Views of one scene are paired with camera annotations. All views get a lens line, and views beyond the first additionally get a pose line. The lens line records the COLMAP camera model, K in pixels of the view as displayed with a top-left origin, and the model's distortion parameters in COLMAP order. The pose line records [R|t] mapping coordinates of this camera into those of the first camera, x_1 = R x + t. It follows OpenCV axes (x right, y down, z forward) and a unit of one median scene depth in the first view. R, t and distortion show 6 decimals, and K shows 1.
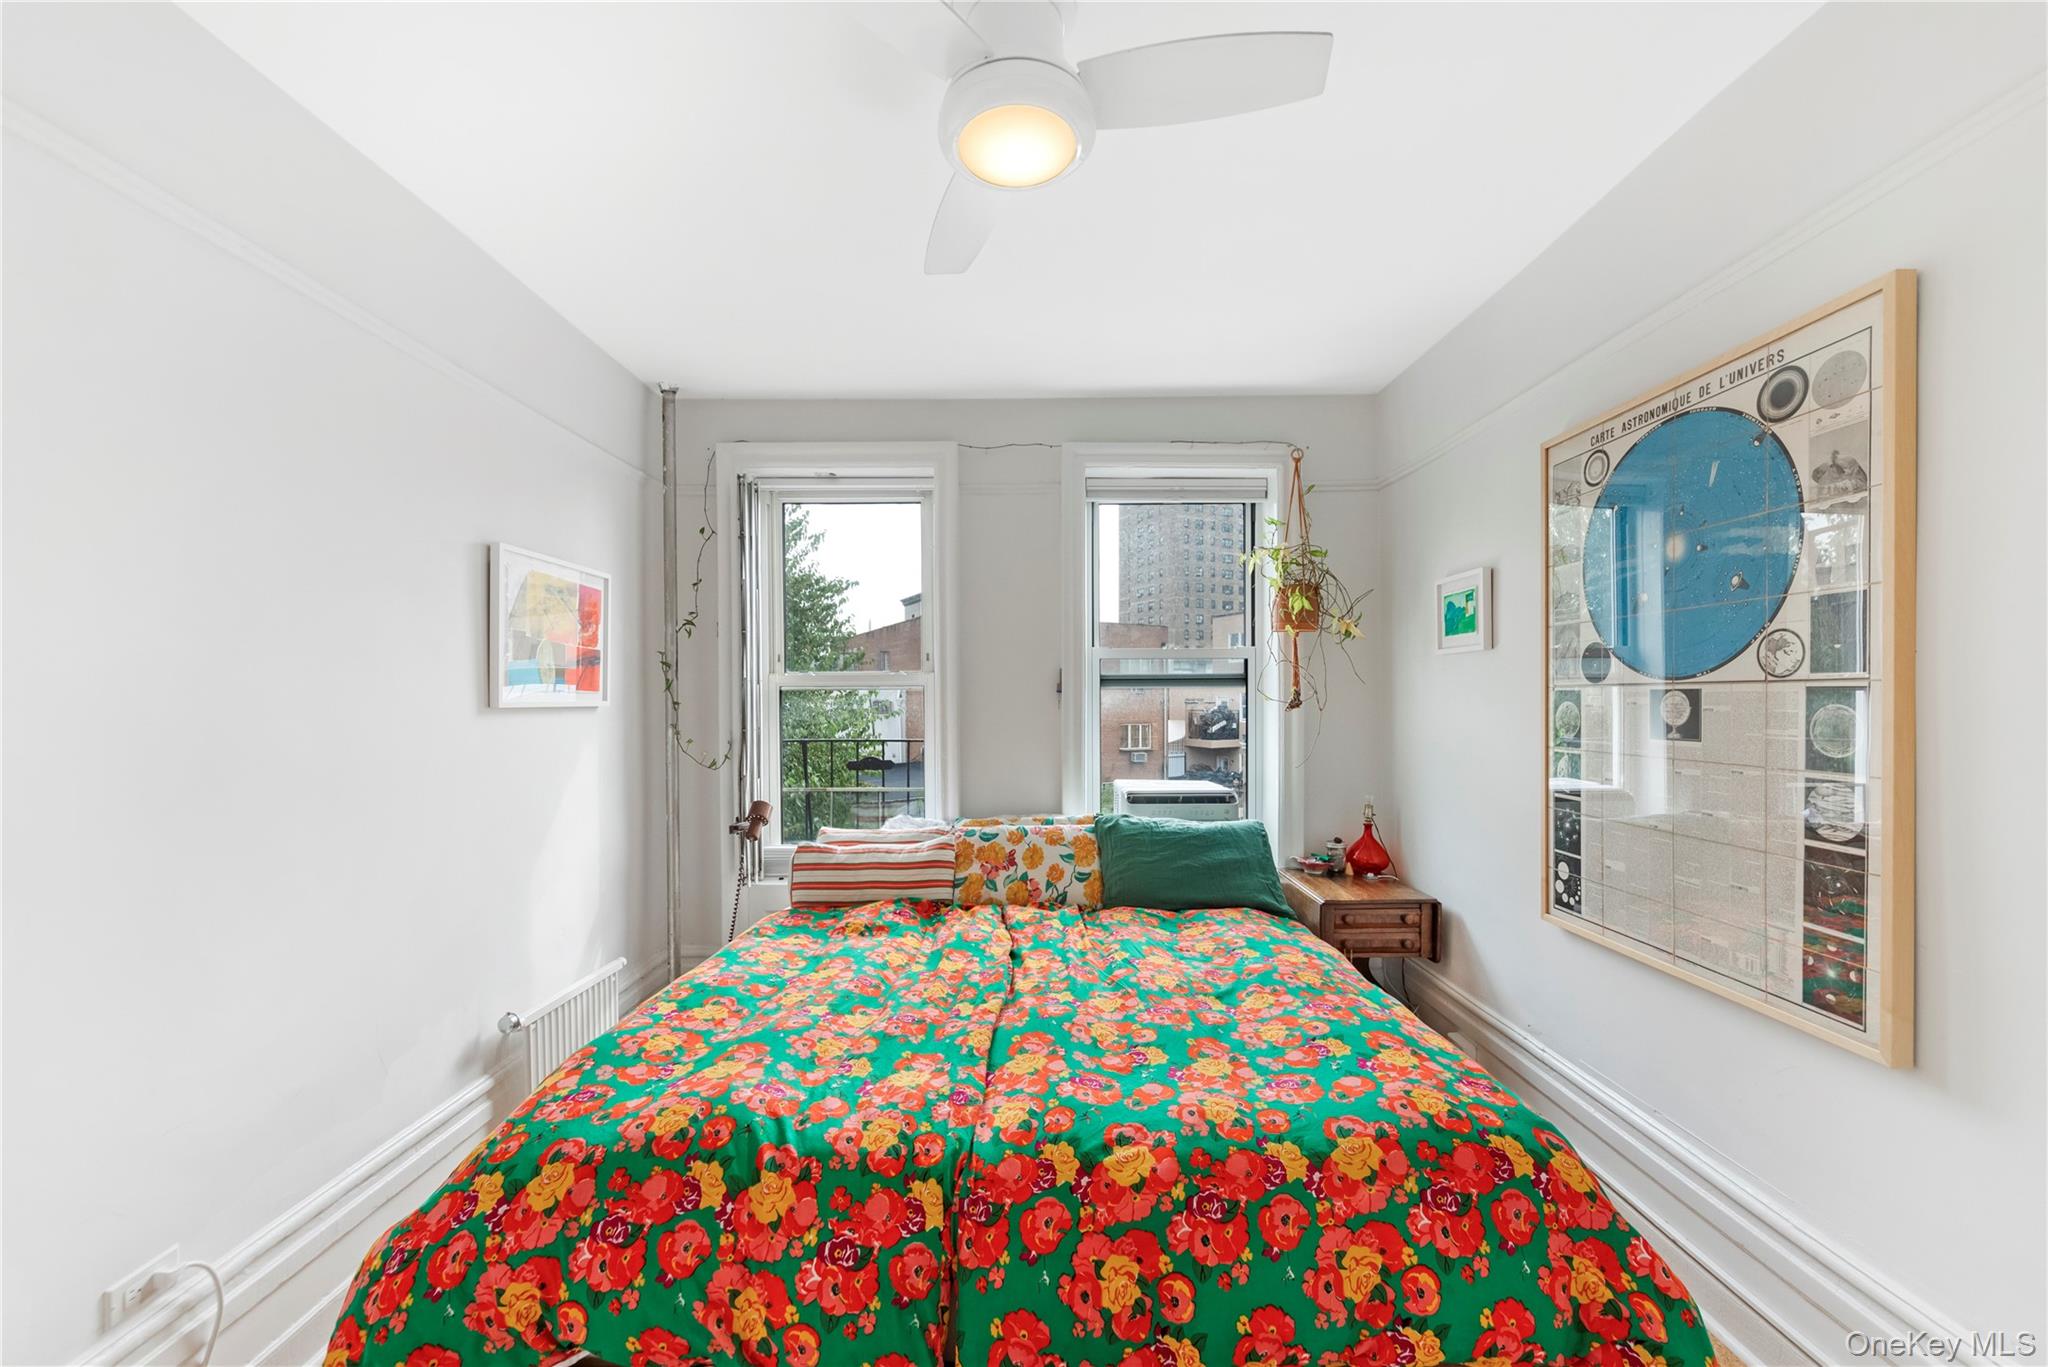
lens RADIAL K [[816.8, 0, 1029.8], [0, 816.8, 688.1], [0, 0, 1]] dist [-0.002460, -0.000375]
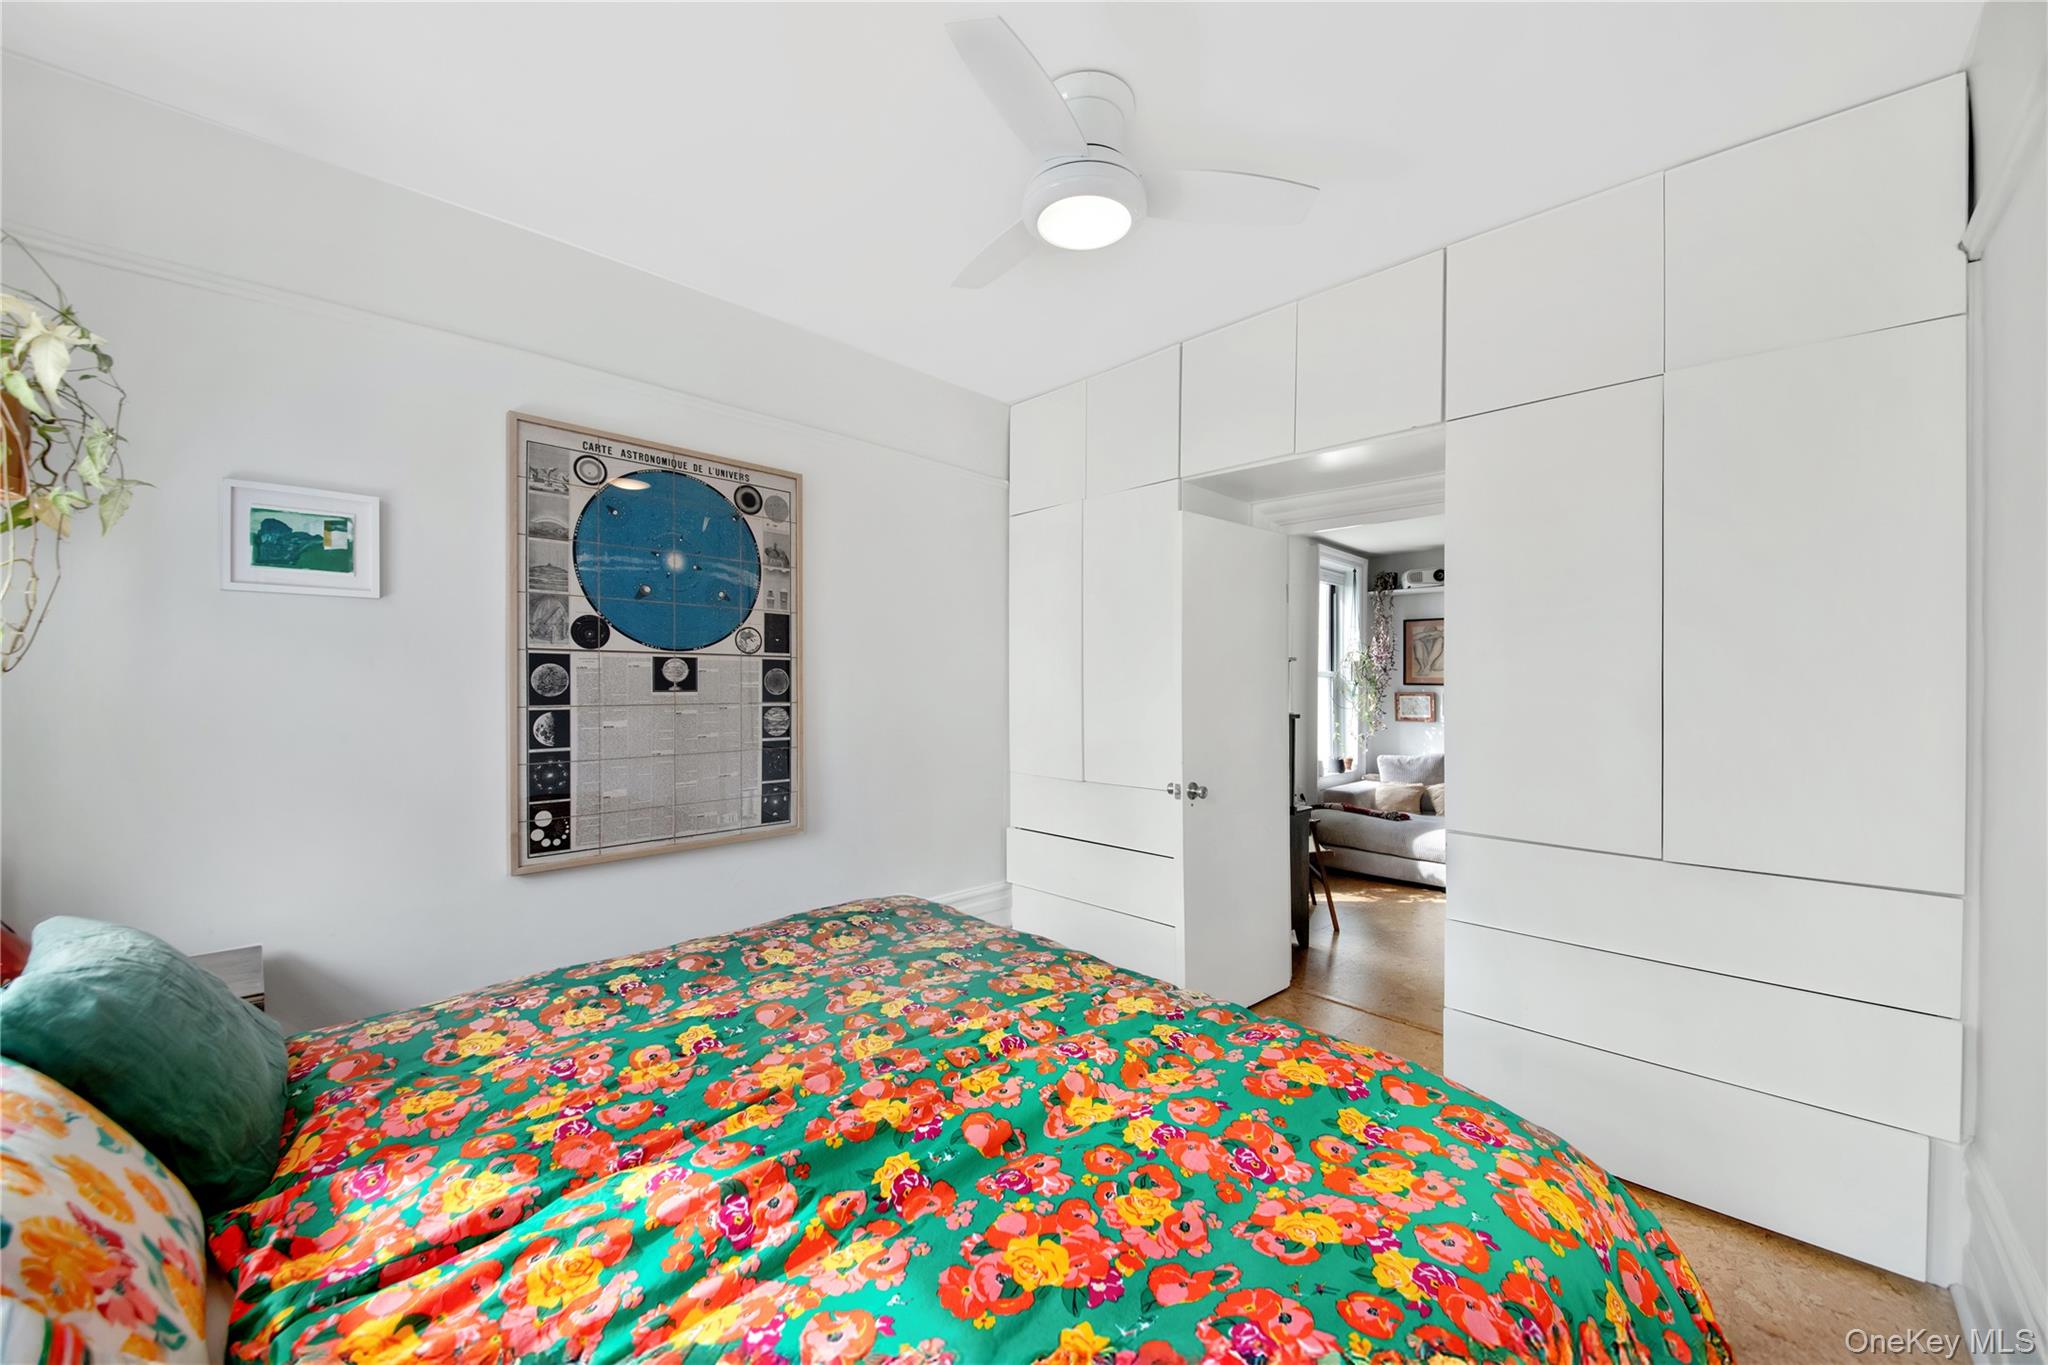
lens RADIAL K [[783.1, 0, 1024.0], [0, 783.1, 682.5], [0, 0, 1]] dist [0.000702, 0.000007]
pose [[-0.718548, 0.003585, 0.695468, -0.658151], [-0.007846, 0.999881, -0.013260, 0.061874], [-0.695433, -0.014985, -0.718435, 1.604538]]
